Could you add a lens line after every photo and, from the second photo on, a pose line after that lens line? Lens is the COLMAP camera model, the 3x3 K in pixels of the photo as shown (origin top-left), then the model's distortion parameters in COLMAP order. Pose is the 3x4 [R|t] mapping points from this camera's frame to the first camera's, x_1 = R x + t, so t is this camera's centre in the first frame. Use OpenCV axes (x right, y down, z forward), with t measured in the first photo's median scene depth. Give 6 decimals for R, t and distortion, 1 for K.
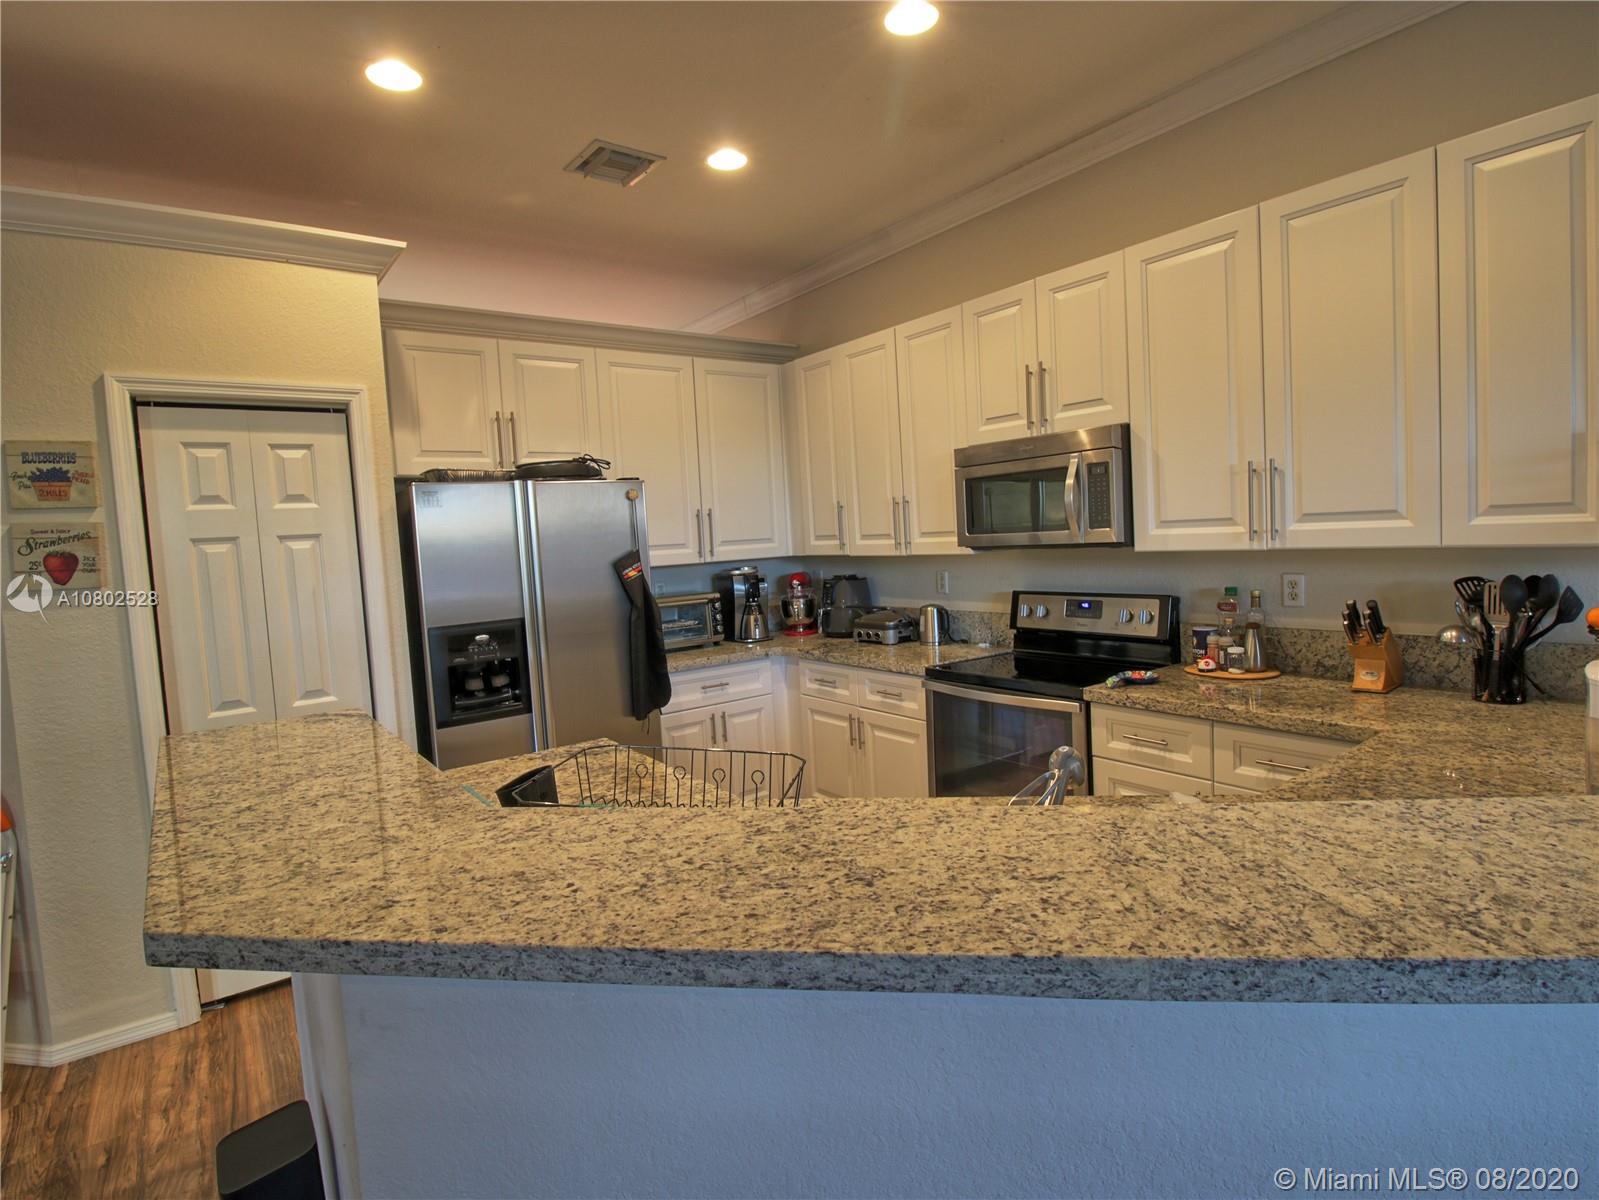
lens RADIAL K [[825.2, 0, 808.1], [0, 825.2, 604.8], [0, 0, 1]] dist [-0.010593, -0.007010]
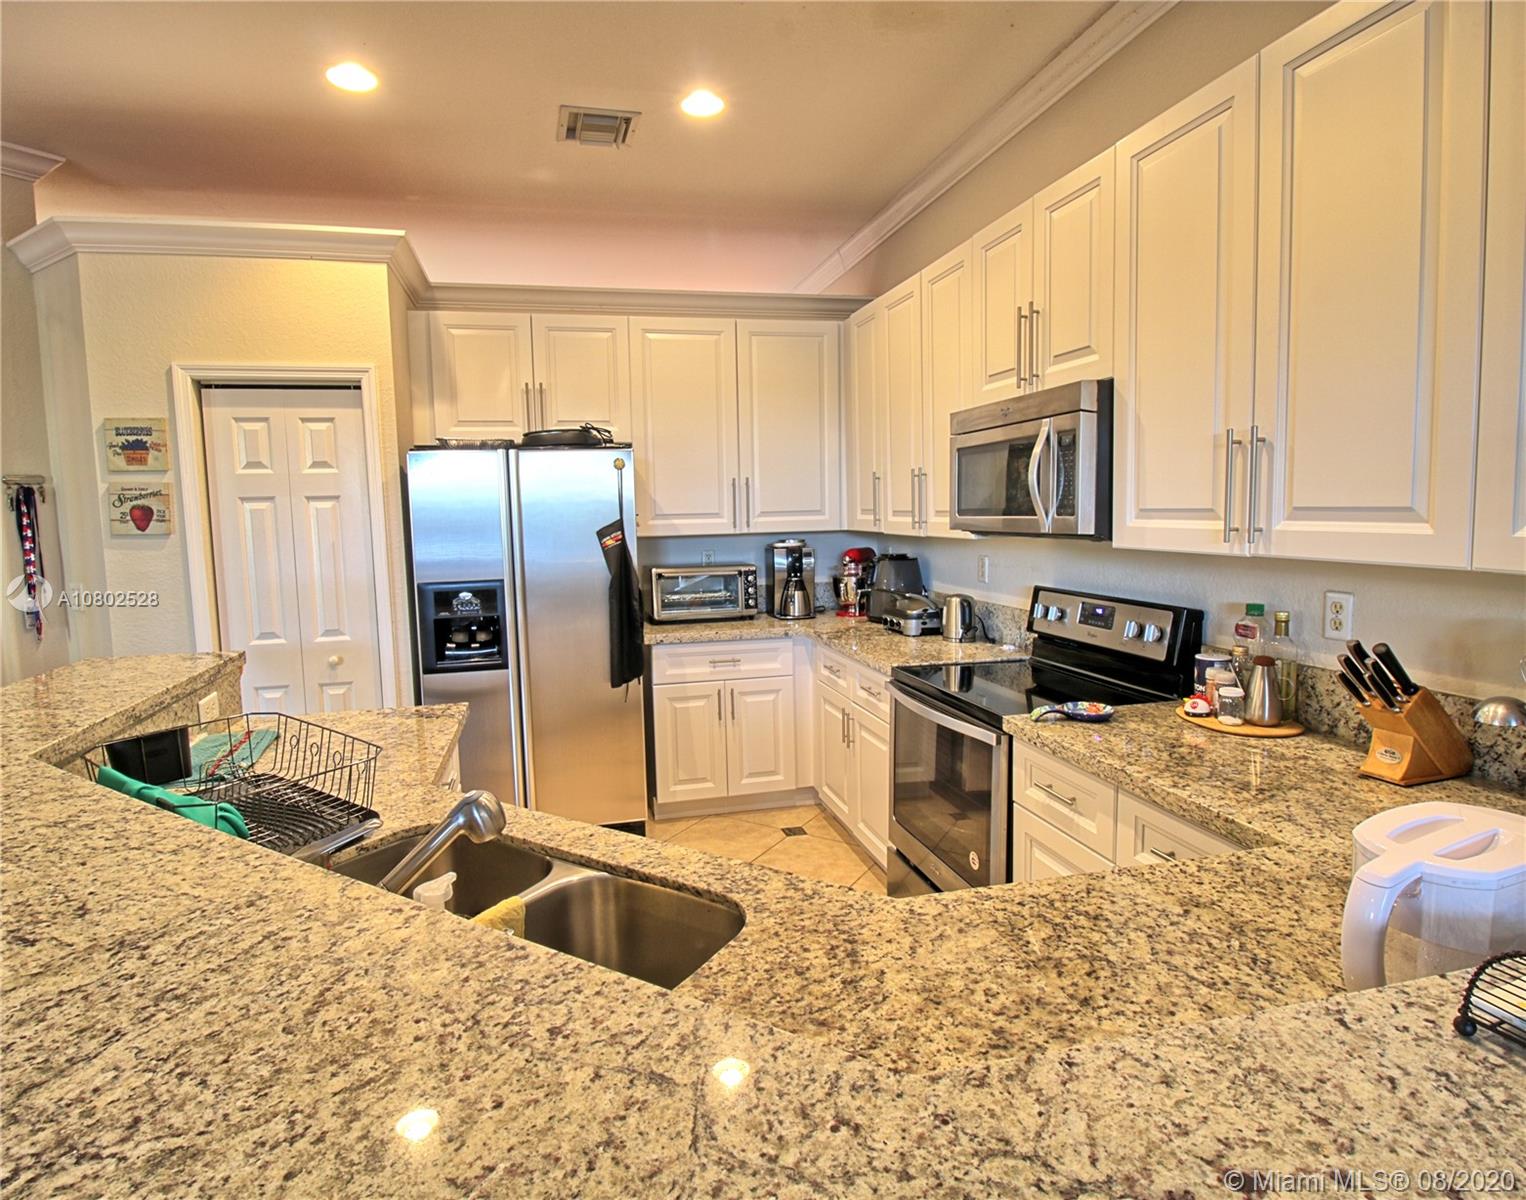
lens RADIAL K [[827.9, 0, 751.5], [0, 827.9, 603.5], [0, 0, 1]] dist [-0.013458, -0.007126]
pose [[0.914594, 0.079080, -0.396565, 0.406771], [-0.061551, 0.996489, 0.056757, -0.036643], [0.399661, -0.027500, 0.916250, 0.166452]]
